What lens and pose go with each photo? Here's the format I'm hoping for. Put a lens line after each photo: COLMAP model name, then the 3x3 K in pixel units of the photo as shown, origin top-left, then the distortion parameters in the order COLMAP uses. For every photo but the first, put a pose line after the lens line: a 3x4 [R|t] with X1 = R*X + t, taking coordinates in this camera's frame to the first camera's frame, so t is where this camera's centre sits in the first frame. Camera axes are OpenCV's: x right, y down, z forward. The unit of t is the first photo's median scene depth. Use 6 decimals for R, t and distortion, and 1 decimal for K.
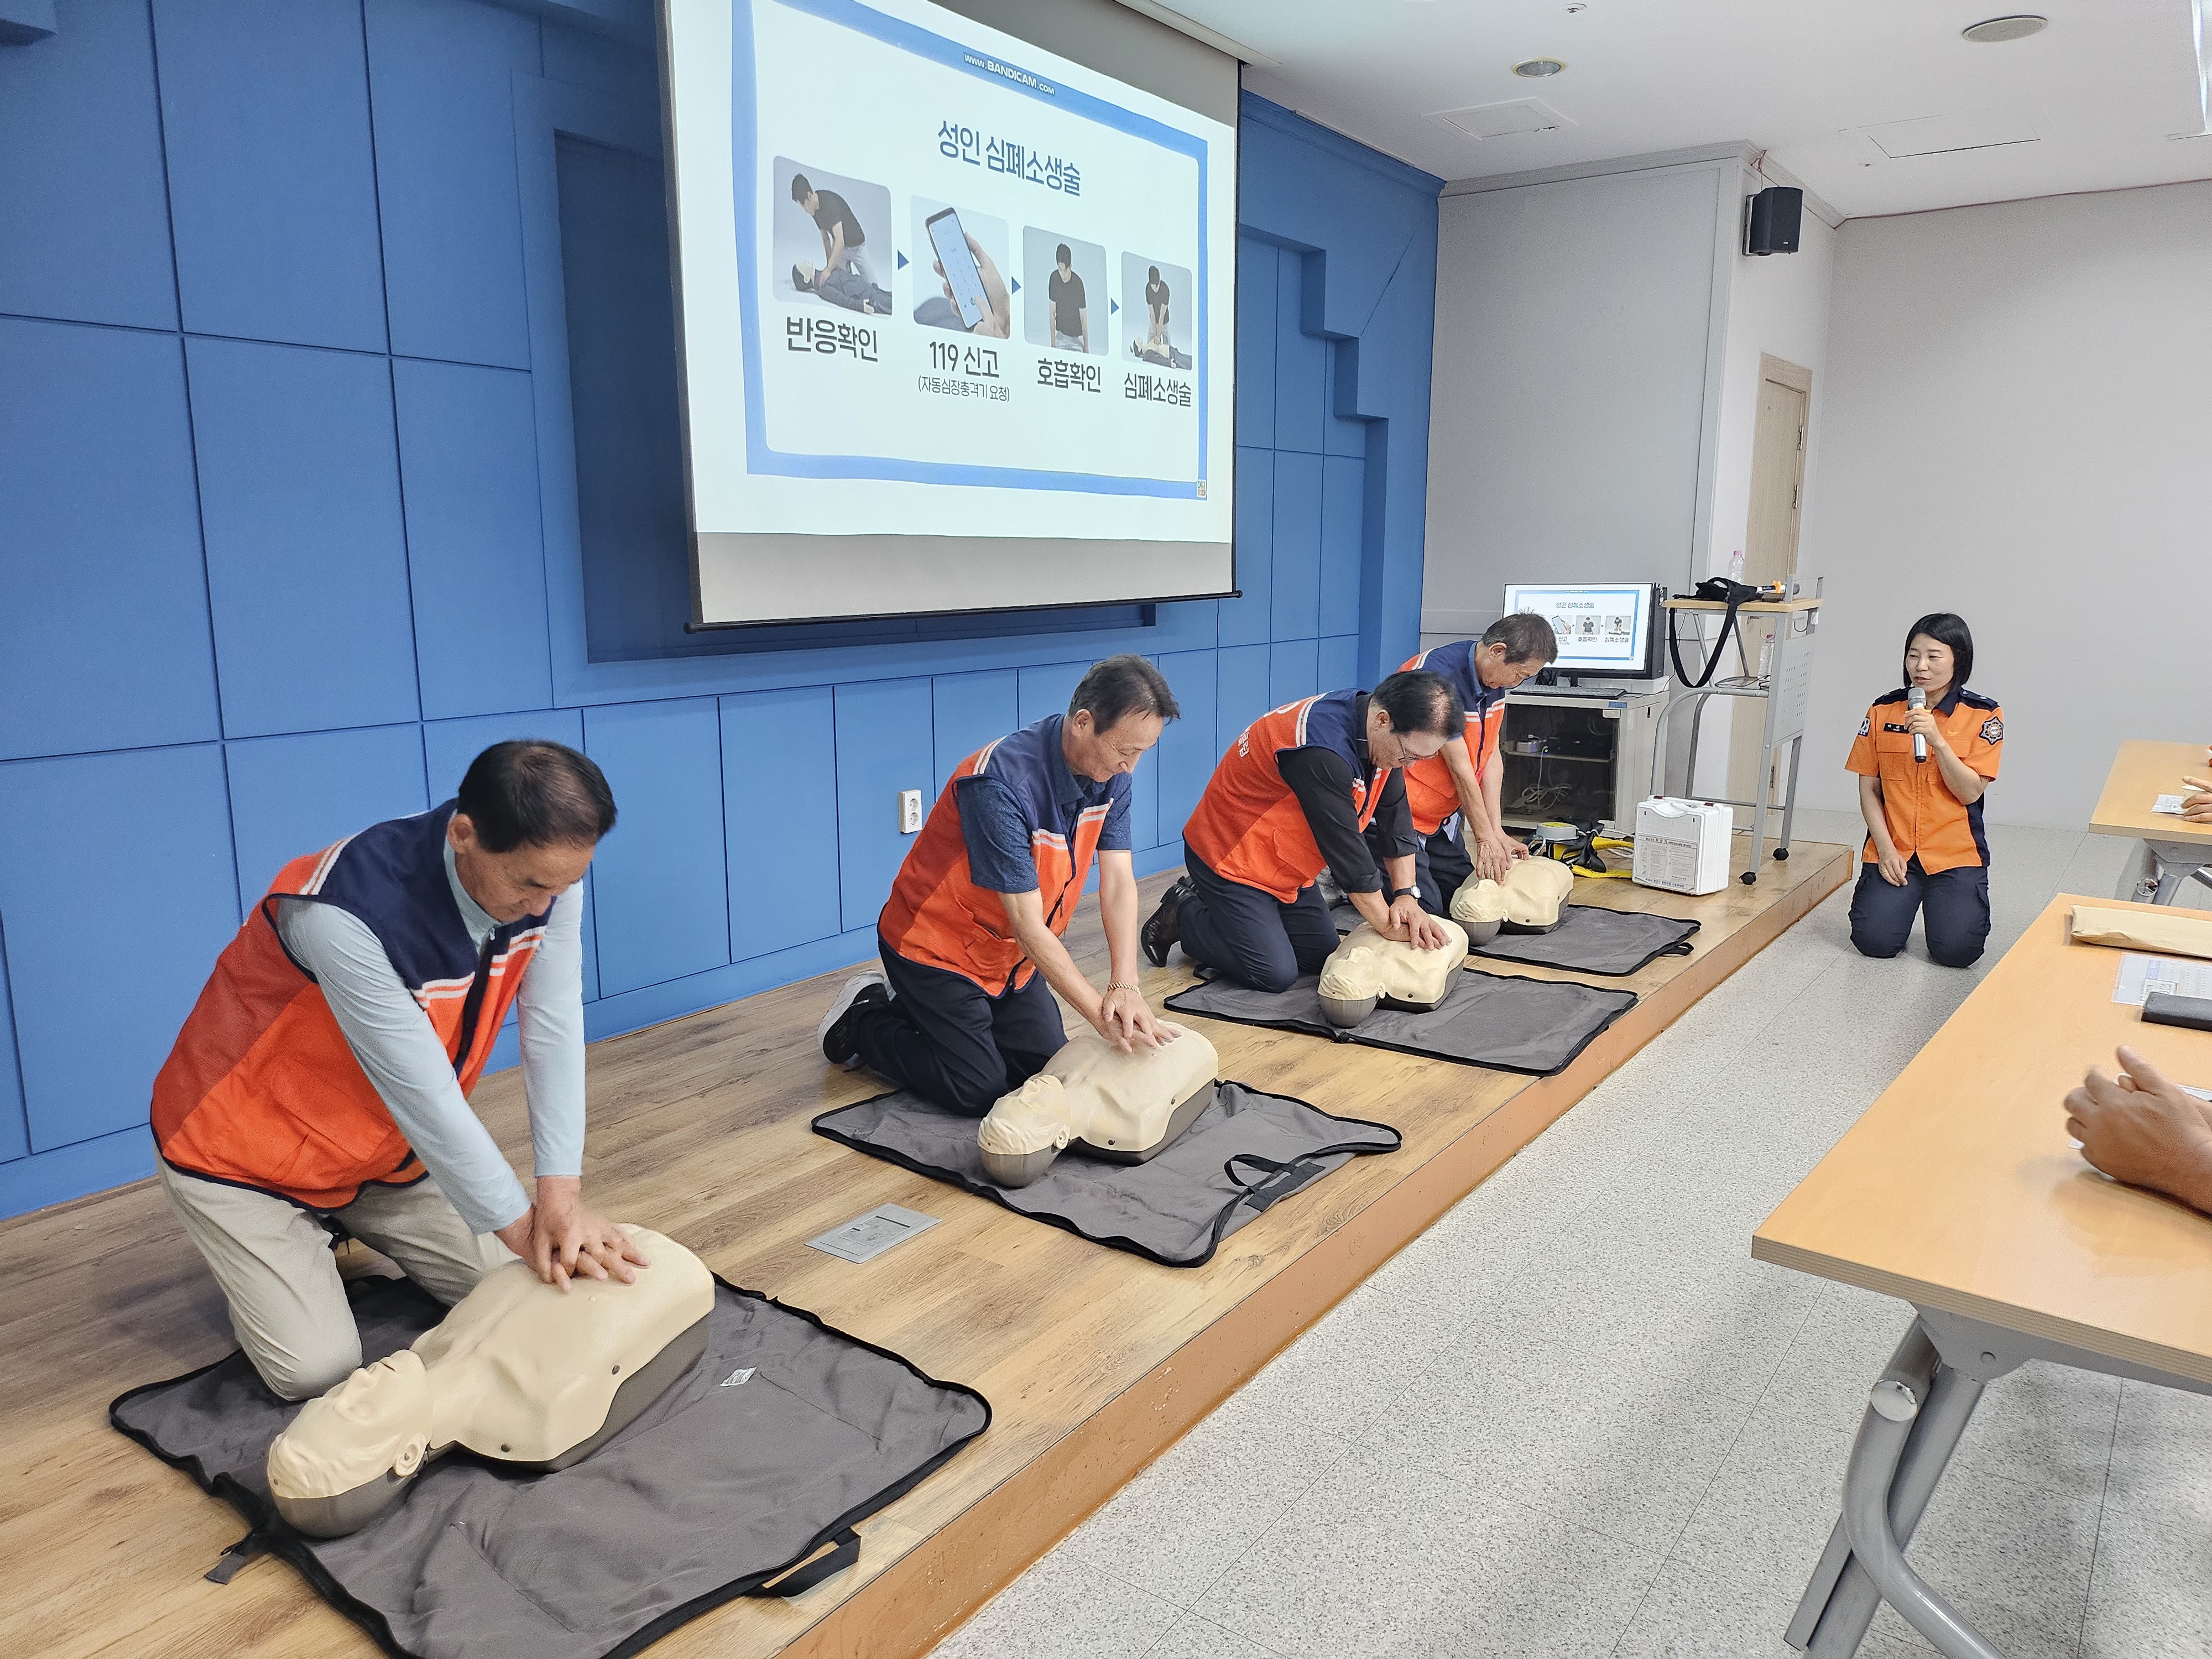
lens RADIAL K [[1557.4, 0, 1093.5], [0, 1557.4, 839.6], [0, 0, 1]] dist [0.054687, -0.067088]
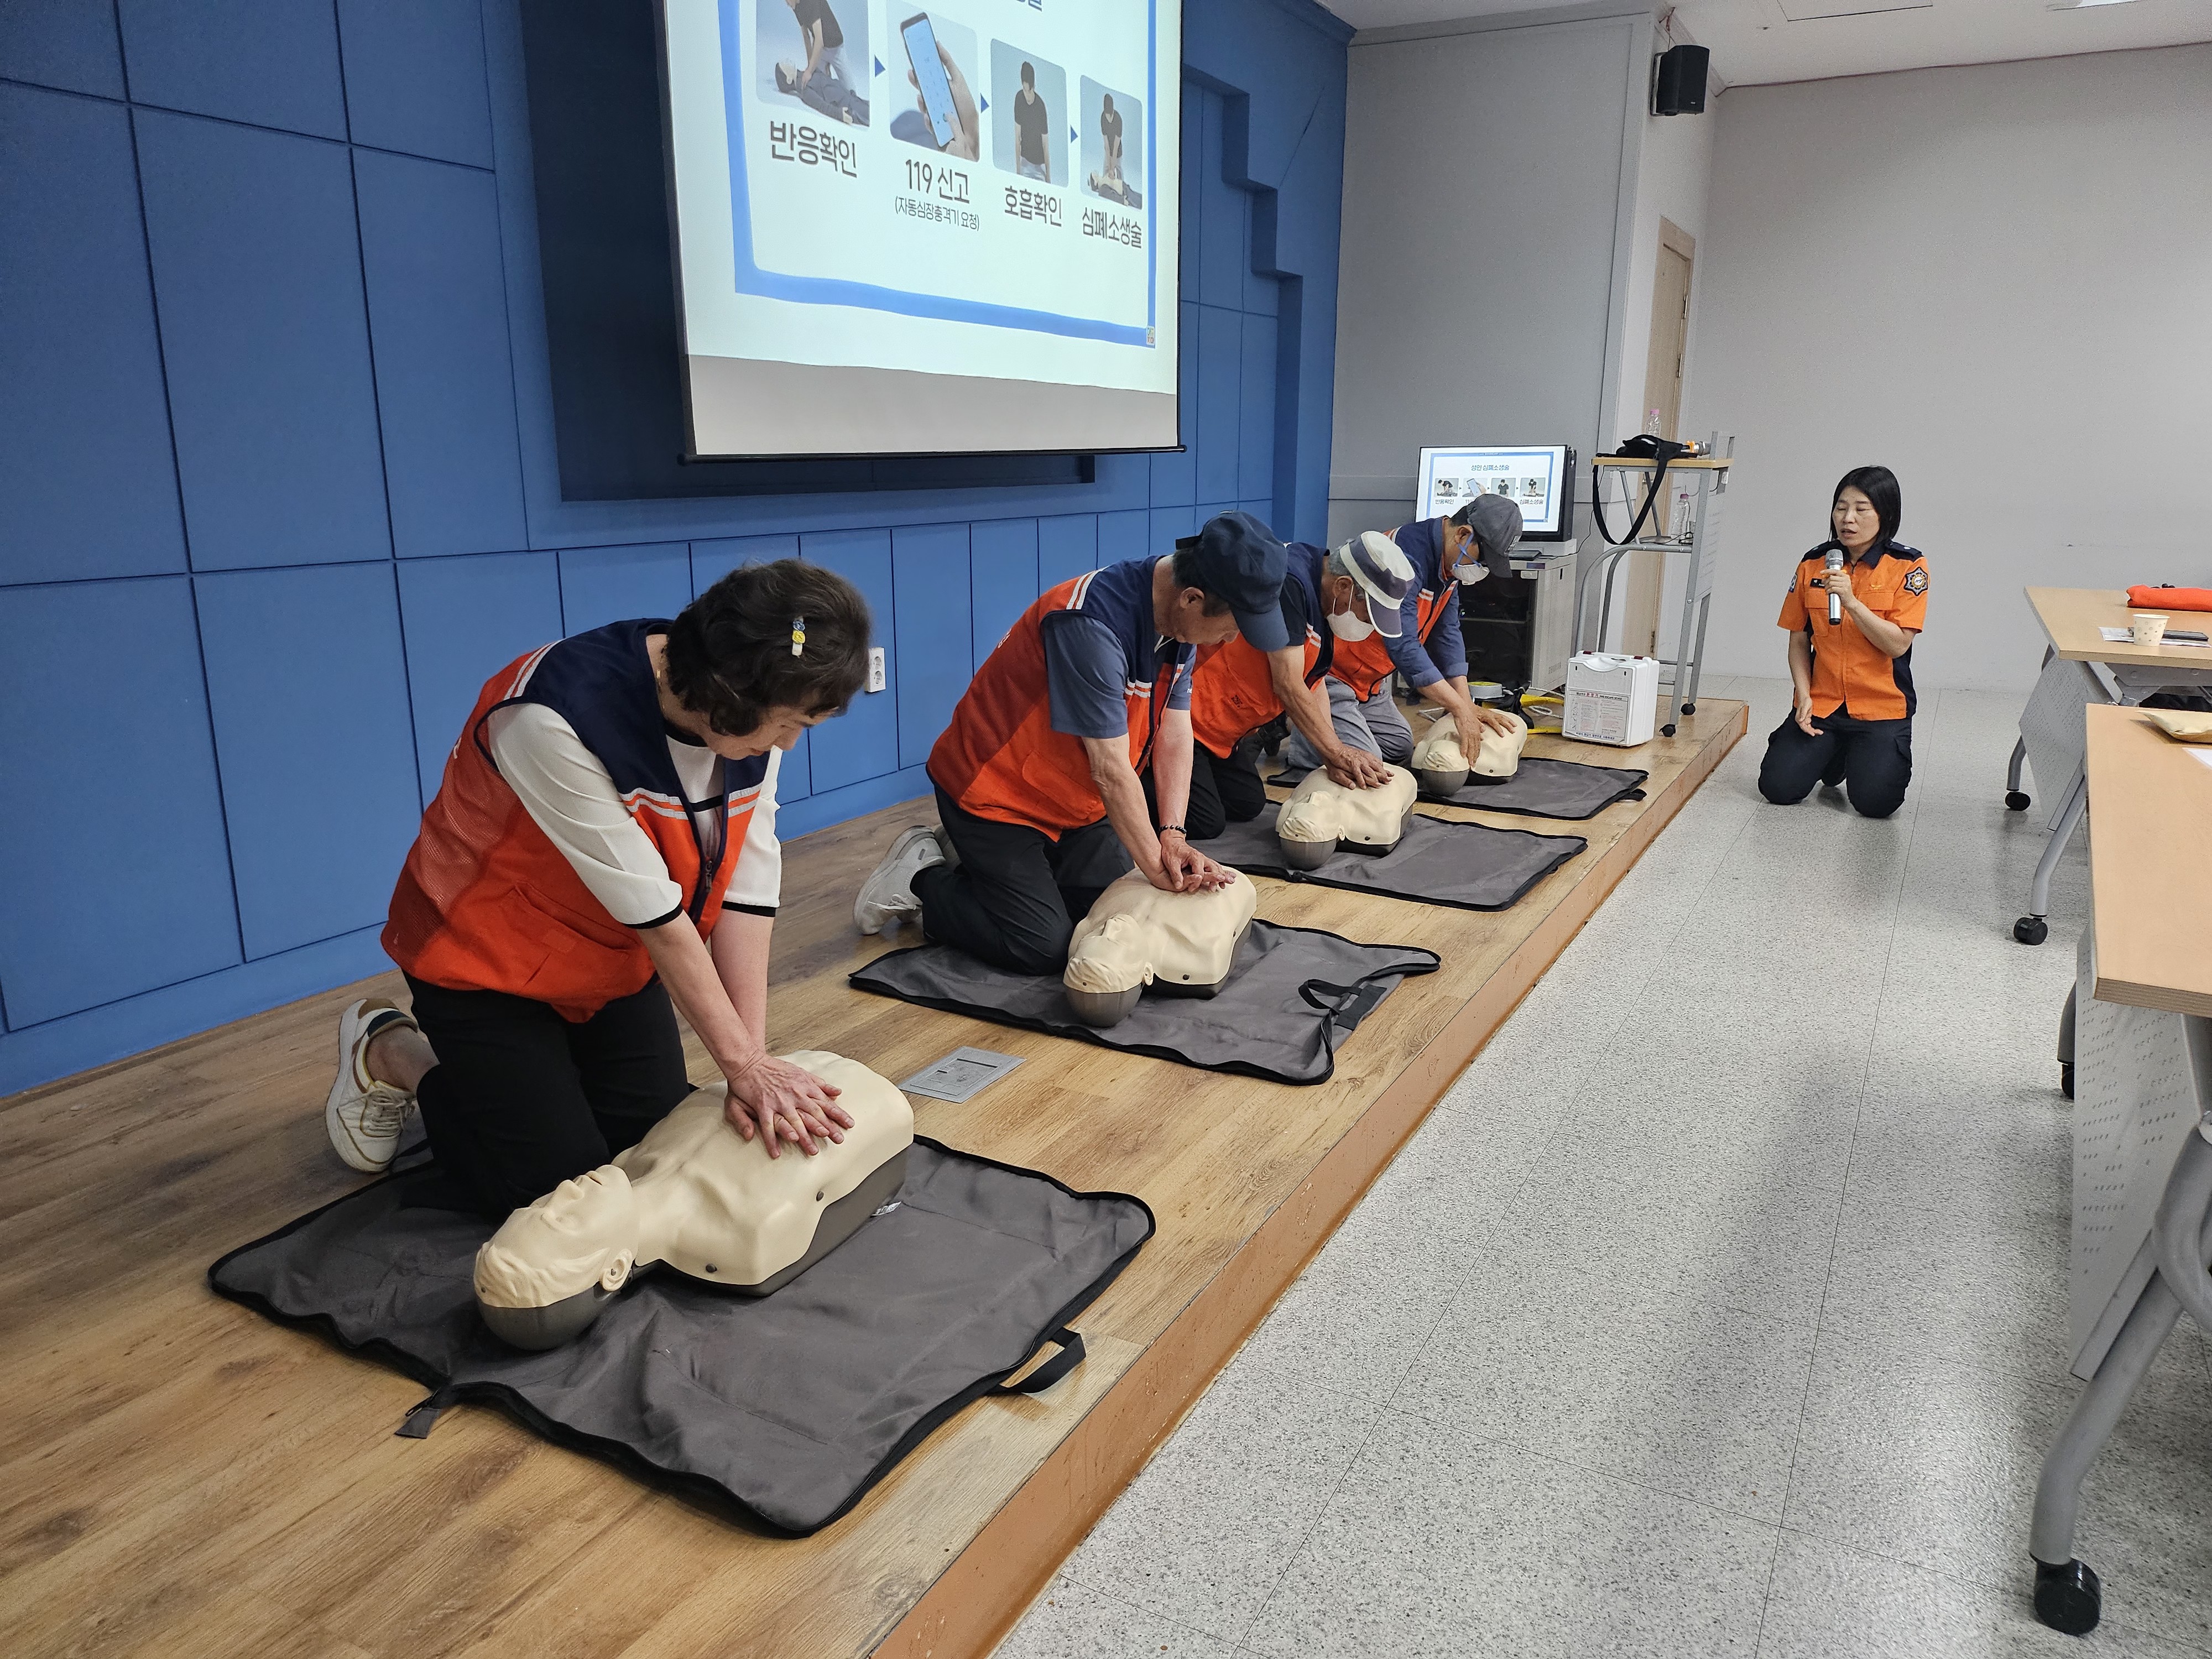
lens RADIAL K [[1557.4, 0, 1093.5], [0, 1557.4, 839.6], [0, 0, 1]] dist [0.054687, -0.067088]
pose [[0.992238, -0.025792, 0.121648, -0.121451], [0.017958, 0.997720, 0.065062, 0.031206], [-0.123049, -0.062372, 0.990439, 0.027963]]
